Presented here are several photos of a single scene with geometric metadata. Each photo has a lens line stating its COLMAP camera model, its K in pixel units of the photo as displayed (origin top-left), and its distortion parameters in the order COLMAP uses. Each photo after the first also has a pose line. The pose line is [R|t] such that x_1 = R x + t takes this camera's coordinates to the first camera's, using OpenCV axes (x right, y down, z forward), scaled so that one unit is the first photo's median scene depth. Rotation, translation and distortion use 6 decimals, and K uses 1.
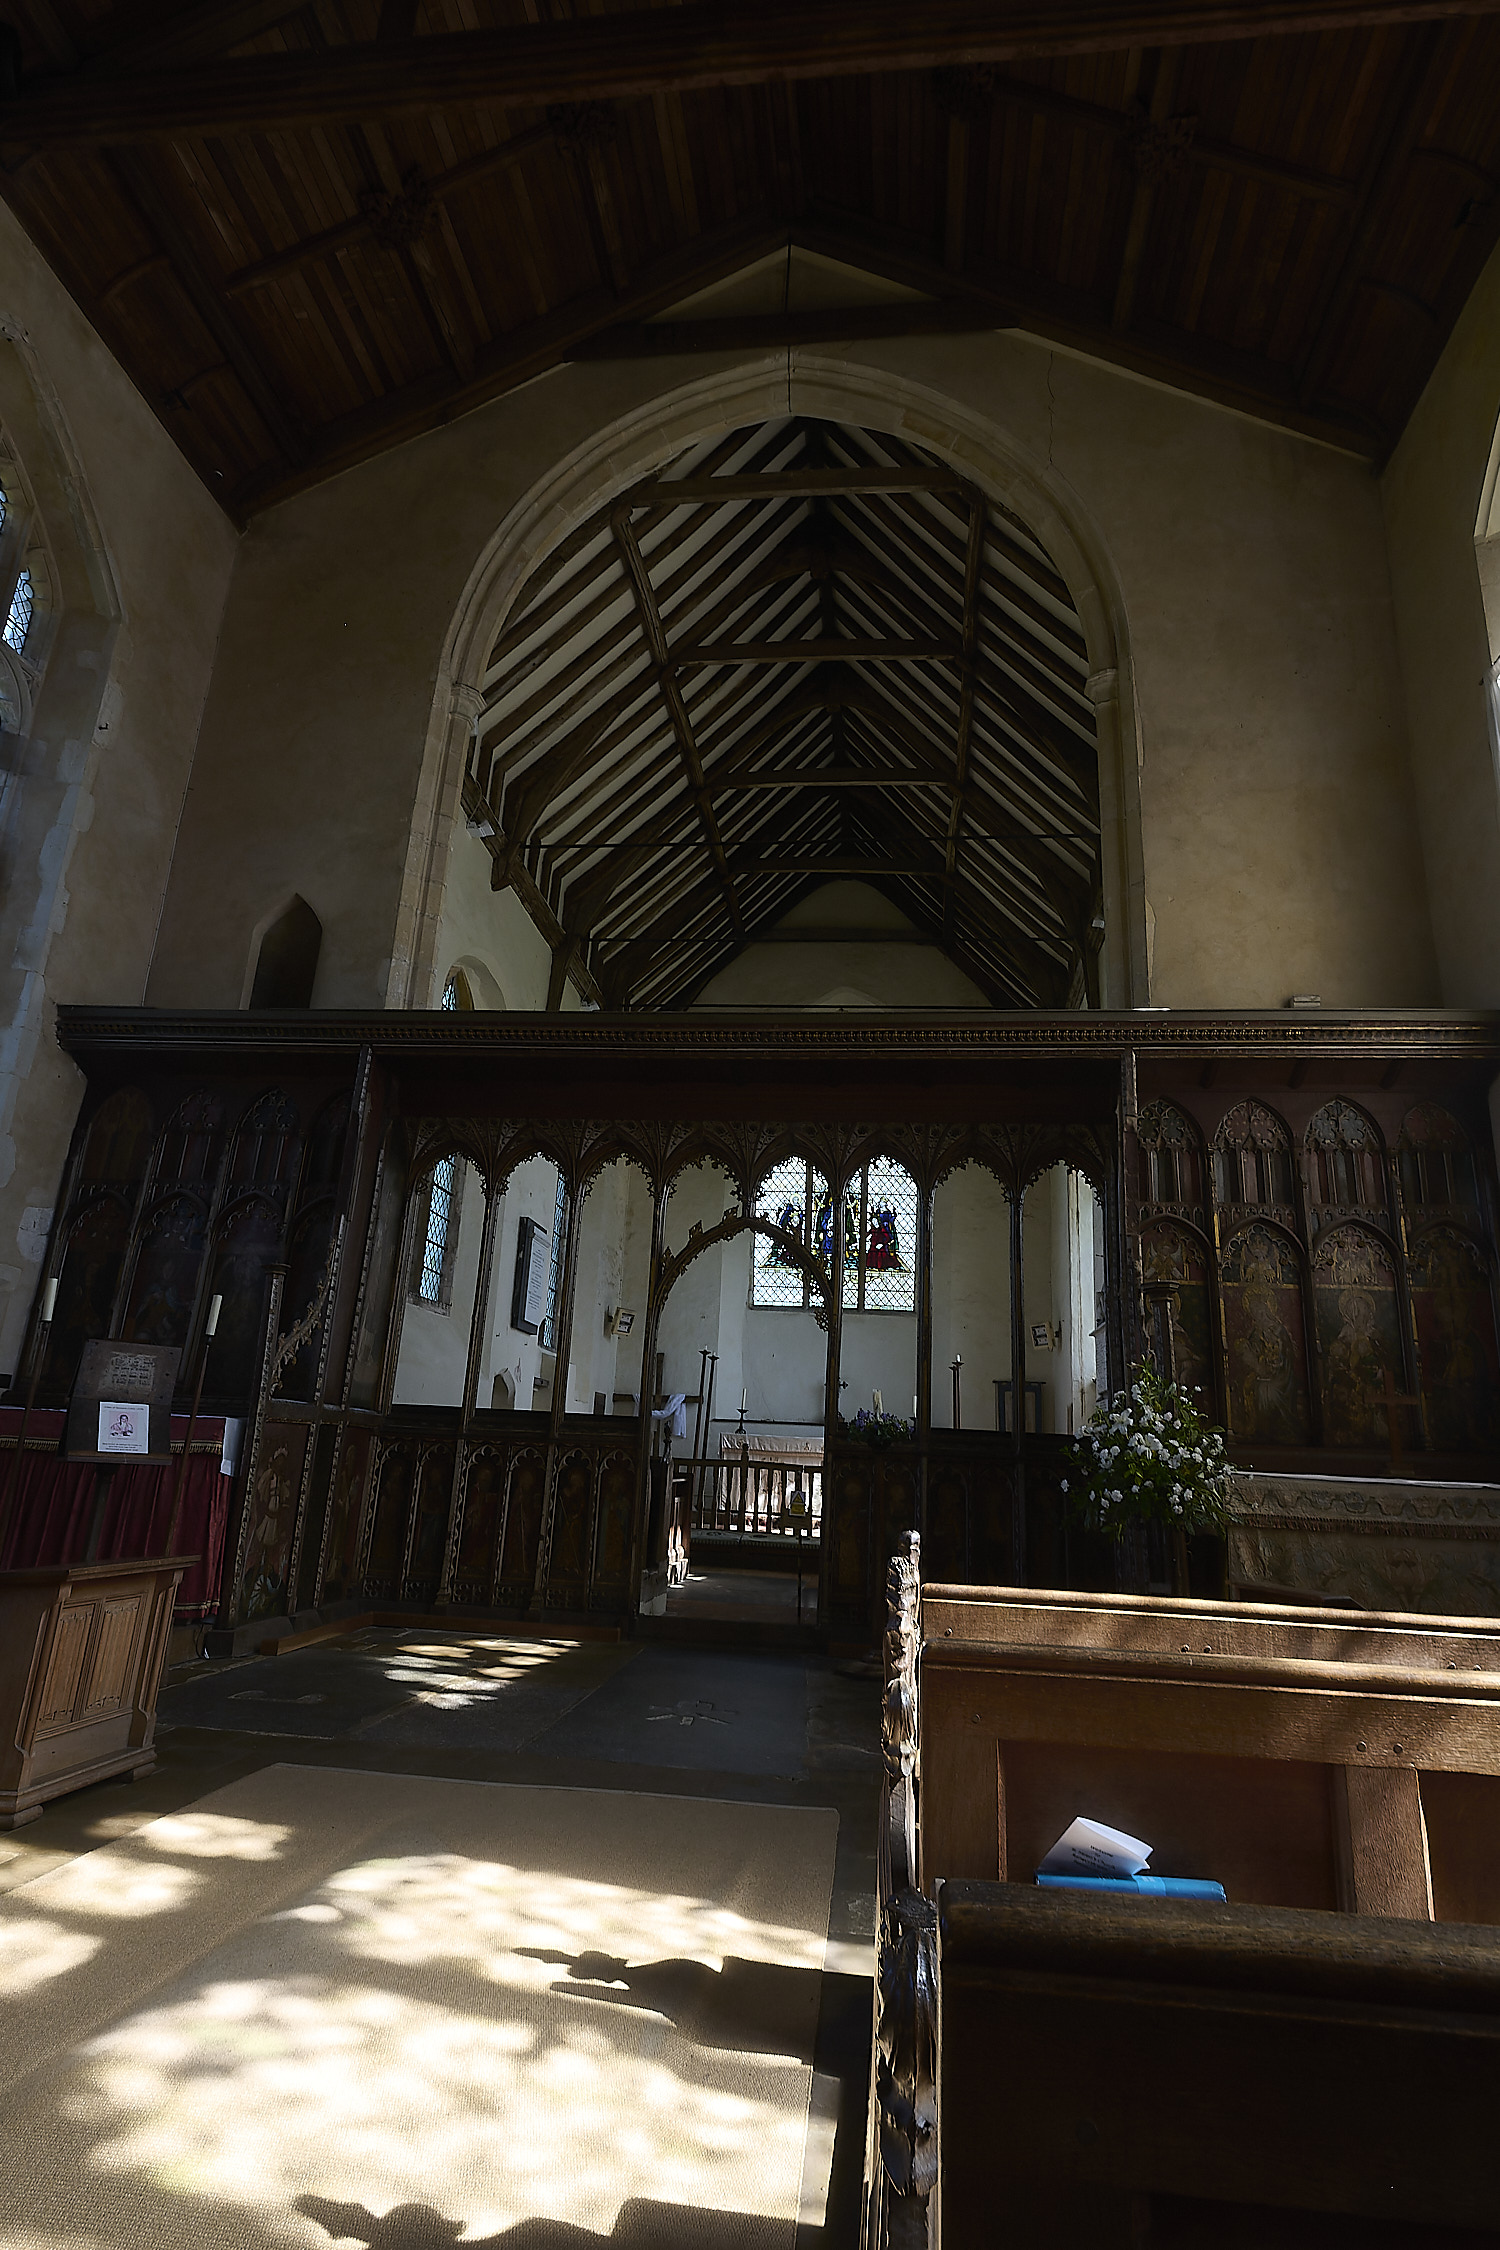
lens RADIAL K [[1216.6, 0, 745.9], [0, 1216.6, 1084.8], [0, 0, 1]] dist [0.001966, 0.020182]
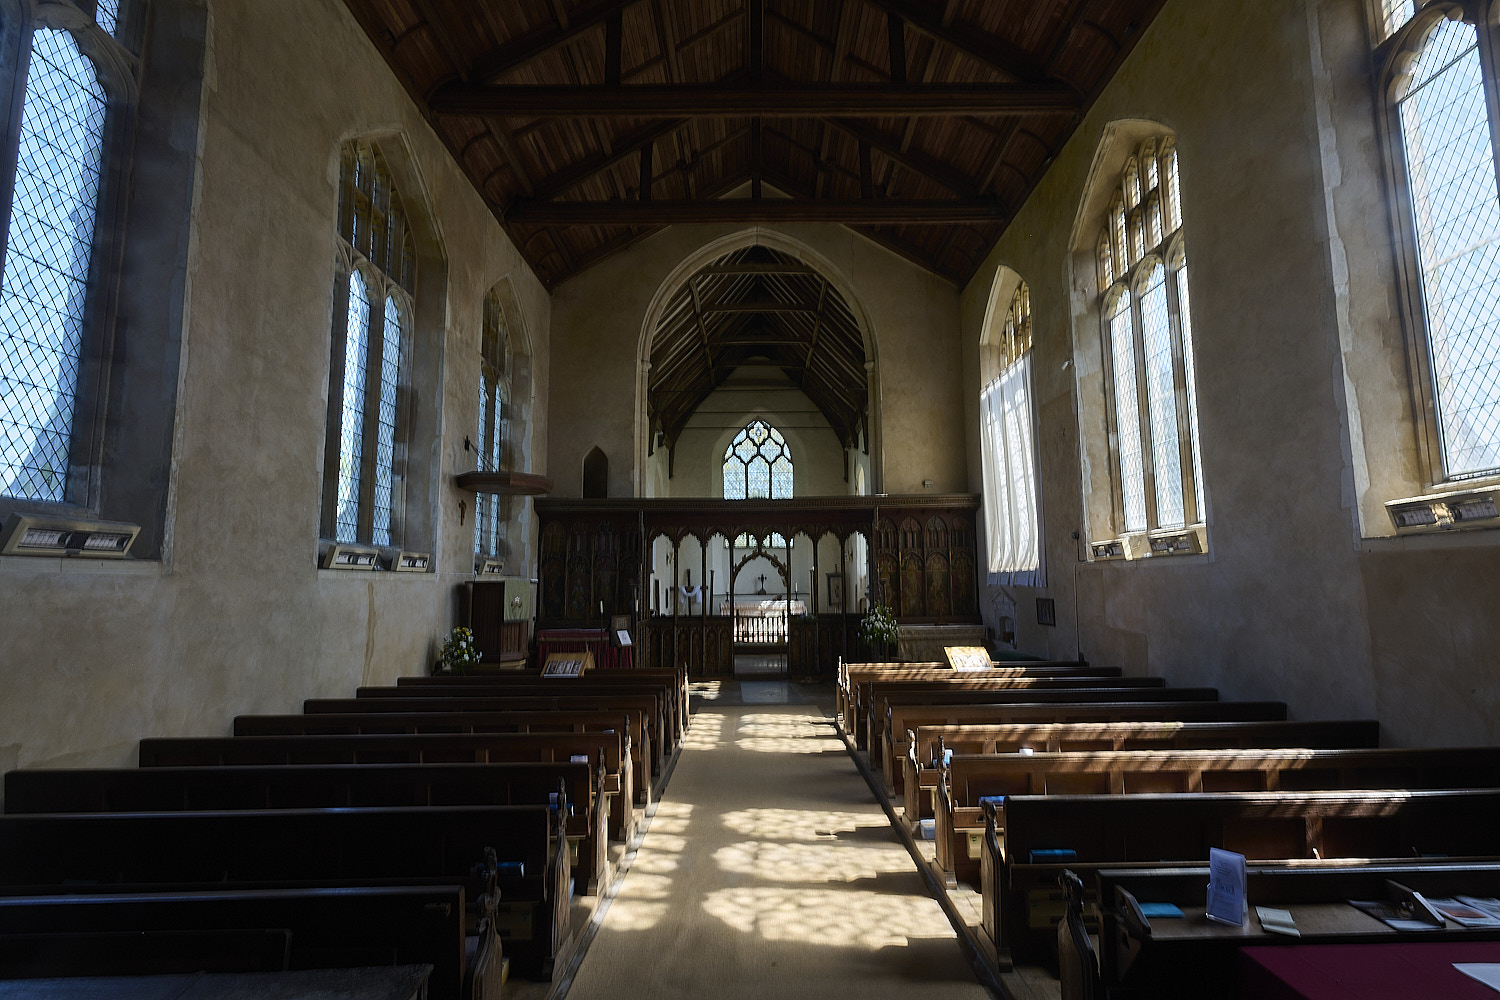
lens RADIAL K [[733.2, 0, 758.6], [0, 733.2, 495.8], [0, 0, 1]] dist [0.015656, 0.000017]
pose [[0.989743, -0.043270, 0.136146, -0.268320], [0.017459, 0.982519, 0.185343, -0.411090], [-0.141785, -0.181065, 0.973197, -0.876254]]
